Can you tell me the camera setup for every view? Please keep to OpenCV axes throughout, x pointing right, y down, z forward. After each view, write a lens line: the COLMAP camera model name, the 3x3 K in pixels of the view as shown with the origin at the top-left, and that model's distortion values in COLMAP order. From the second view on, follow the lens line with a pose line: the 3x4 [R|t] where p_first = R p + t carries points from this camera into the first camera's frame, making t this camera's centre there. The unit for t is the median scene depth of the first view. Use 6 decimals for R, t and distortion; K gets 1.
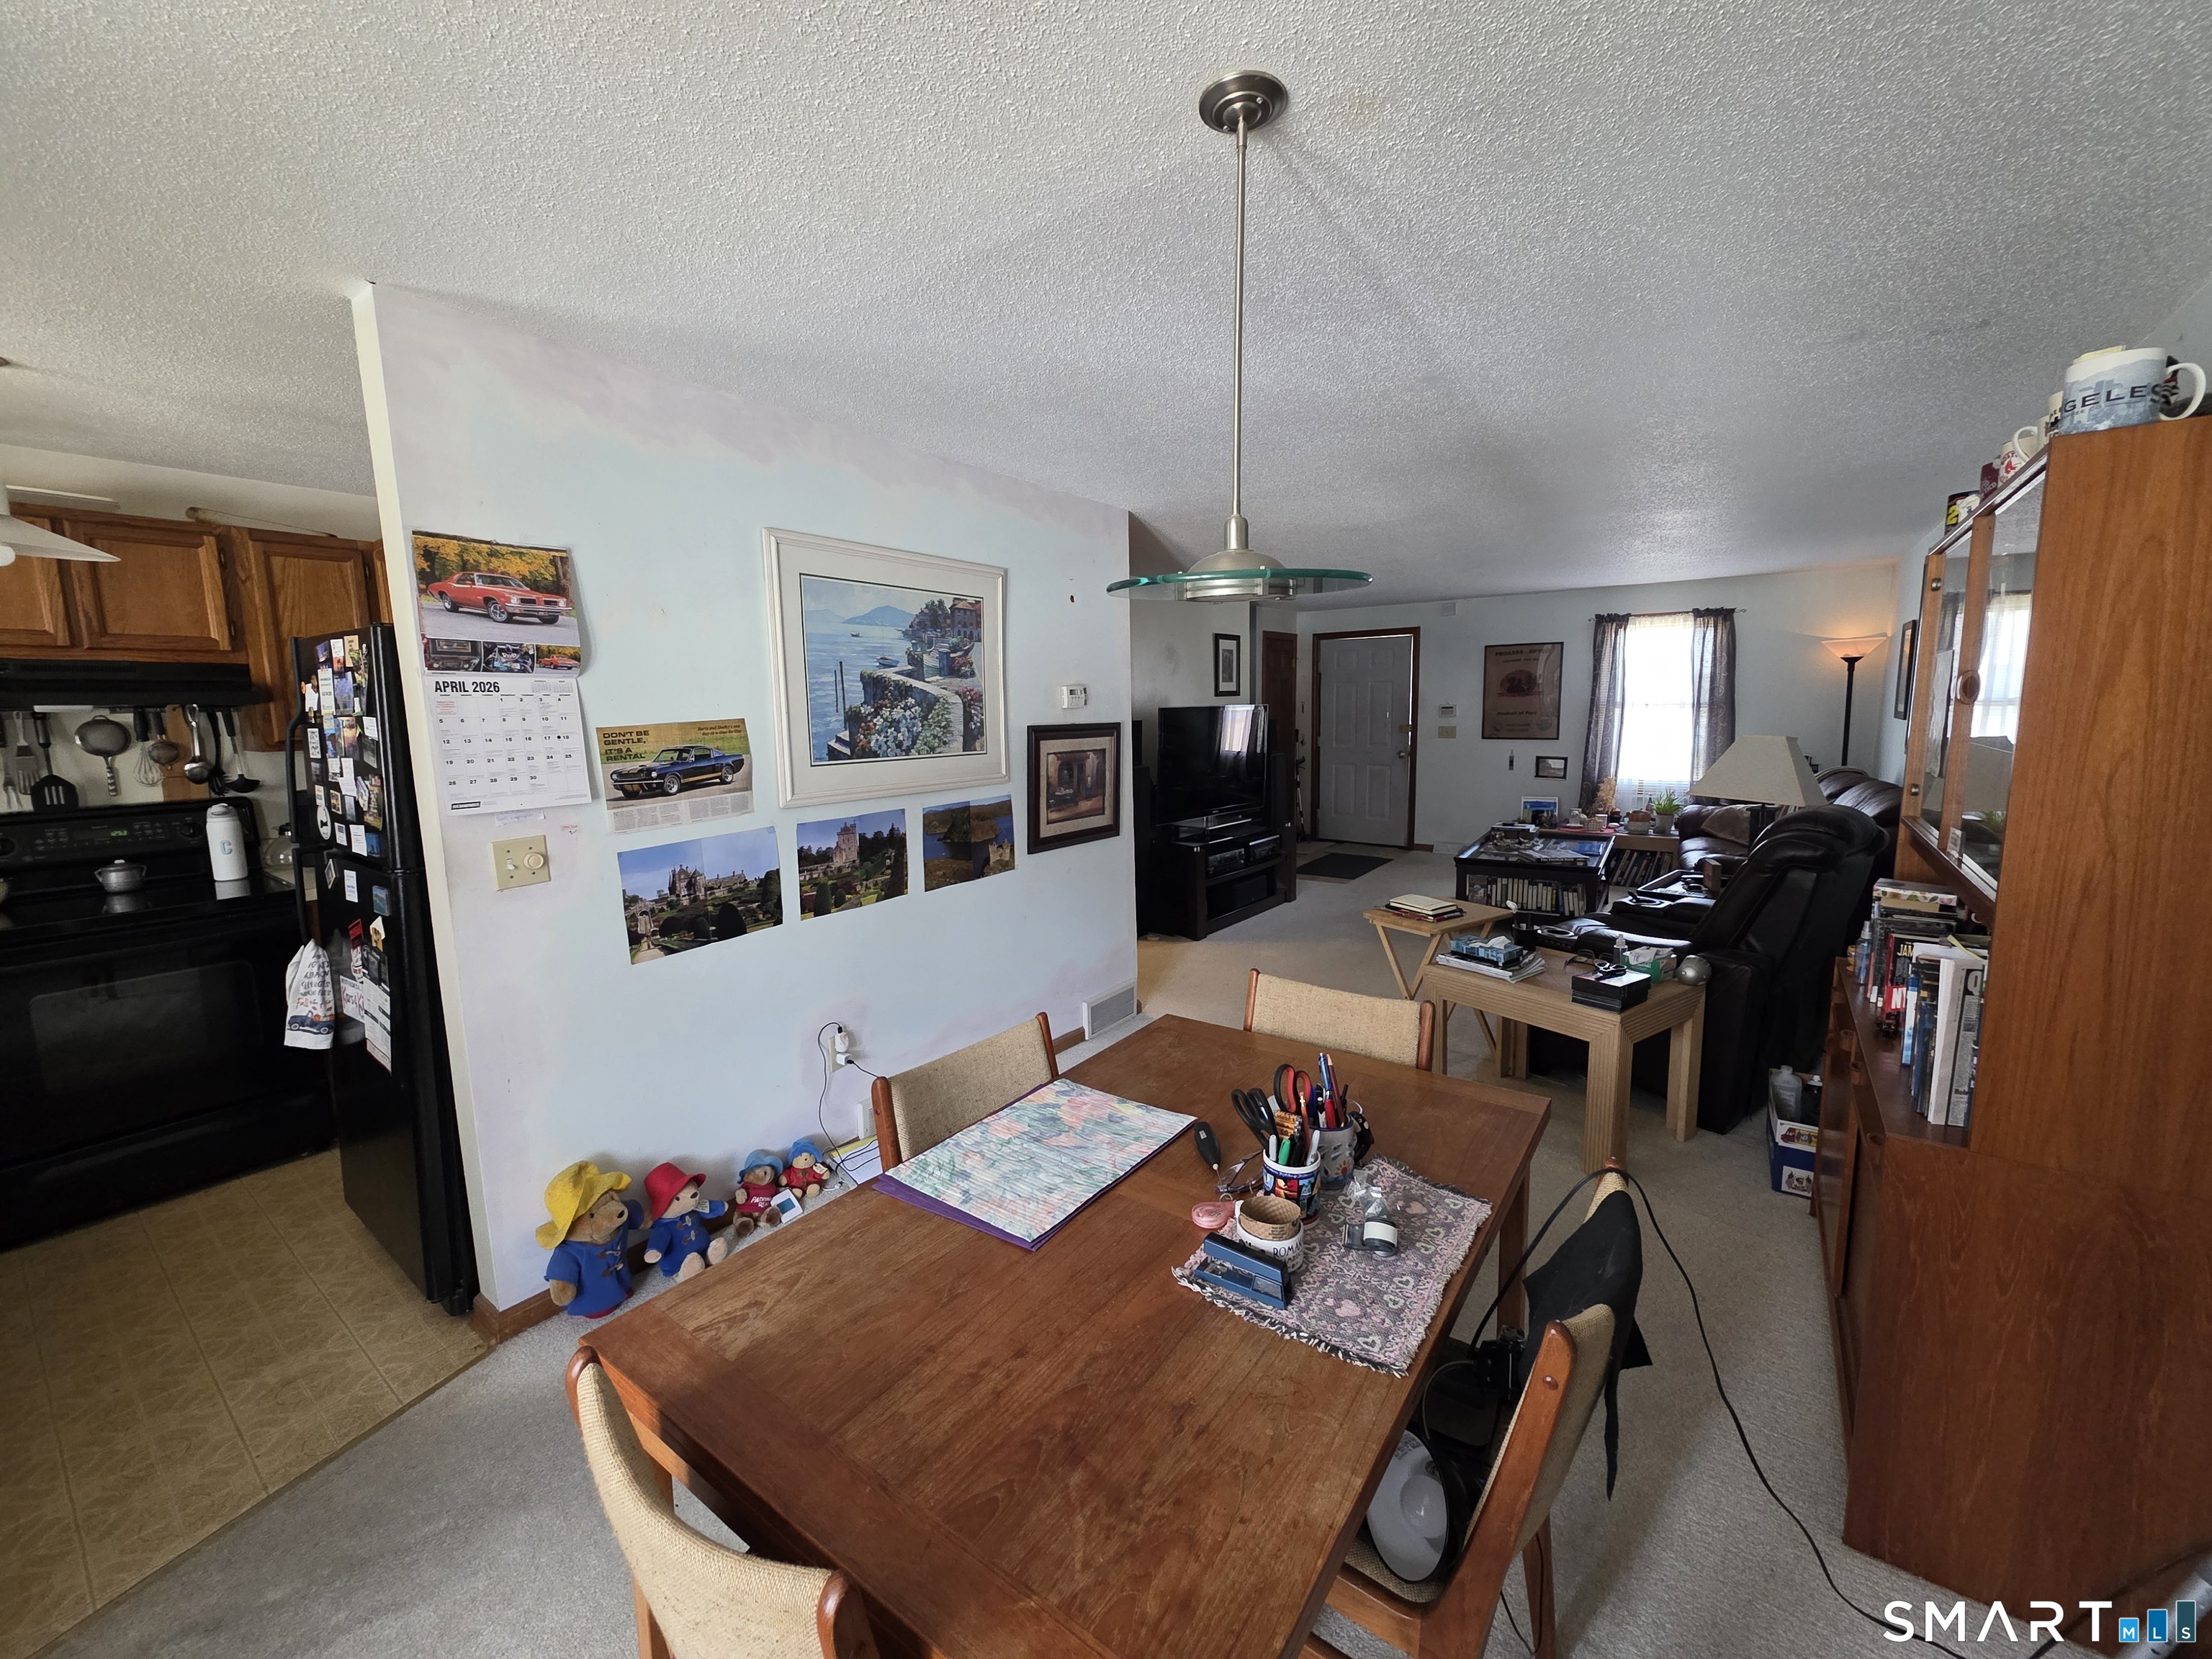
lens RADIAL K [[875.6, 0, 1110.1], [0, 875.6, 827.6], [0, 0, 1]] dist [-0.001767, 0.000125]
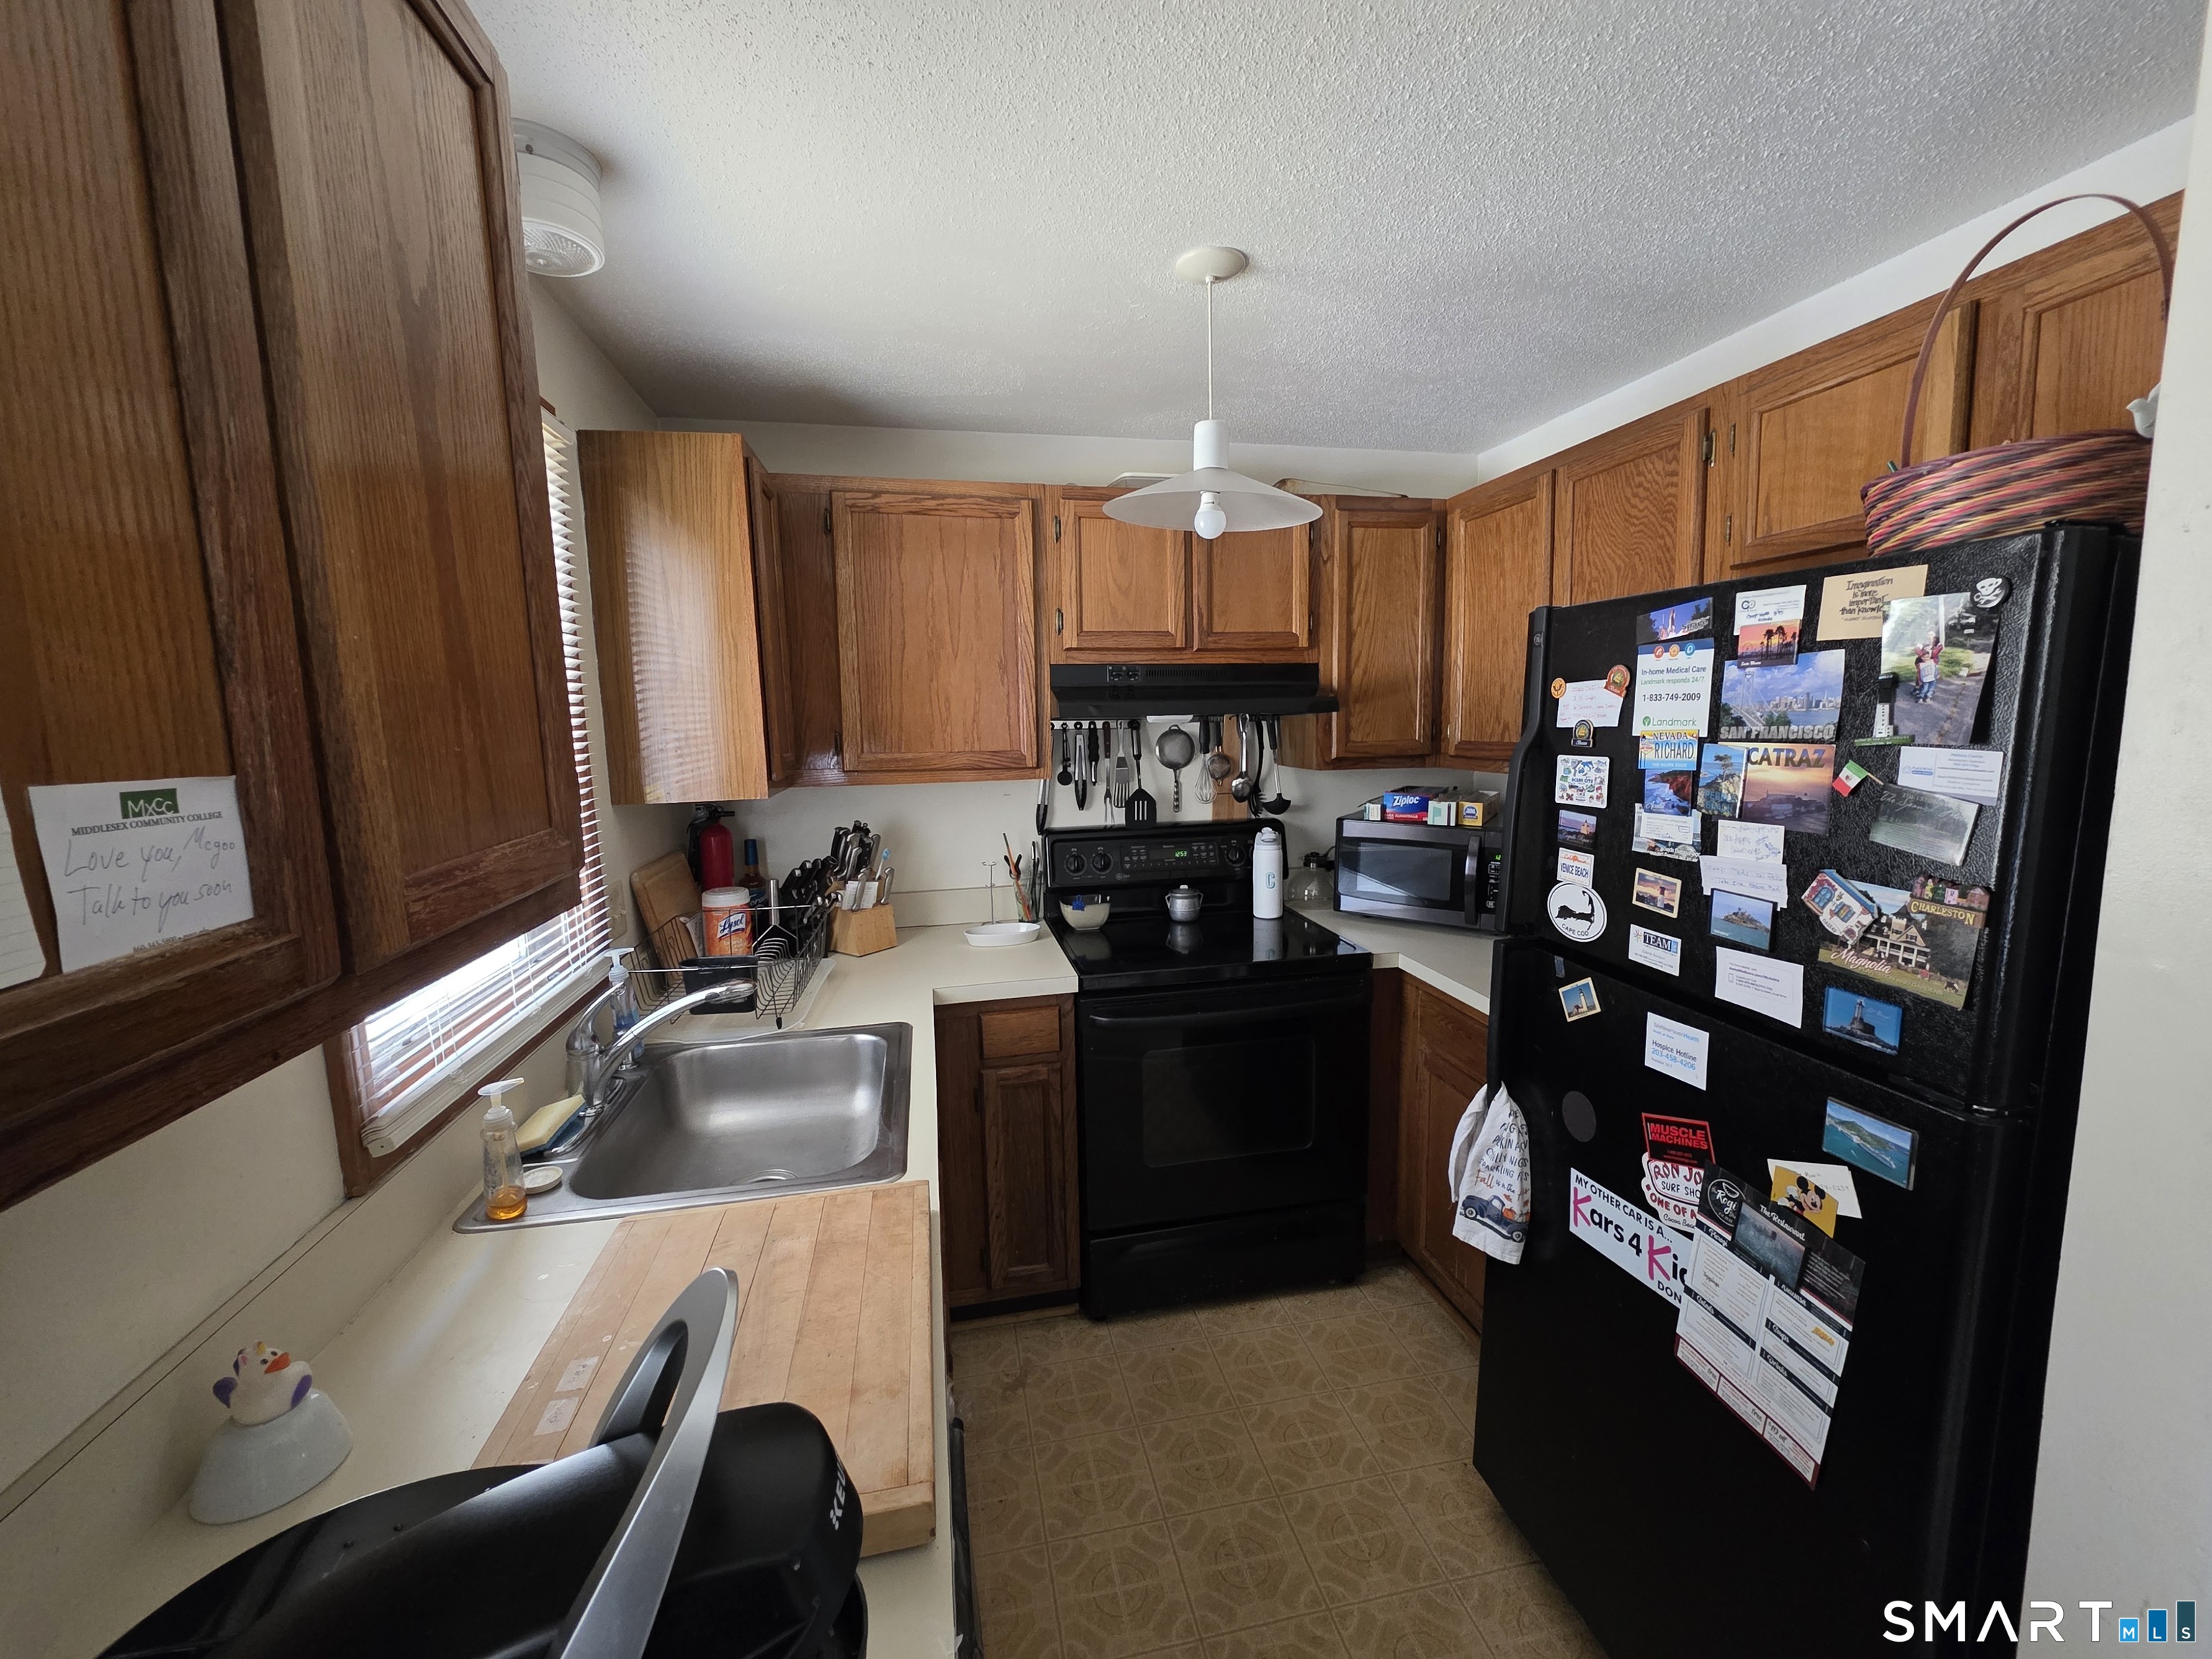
lens RADIAL K [[875.6, 0, 1106.7], [0, 875.6, 831.8], [0, 0, 1]] dist [-0.001767, 0.000125]
pose [[0.740196, 0.086708, -0.666777, -0.588667], [-0.083936, 0.995809, 0.036318, -0.043947], [0.667131, 0.029084, 0.744372, 0.267857]]
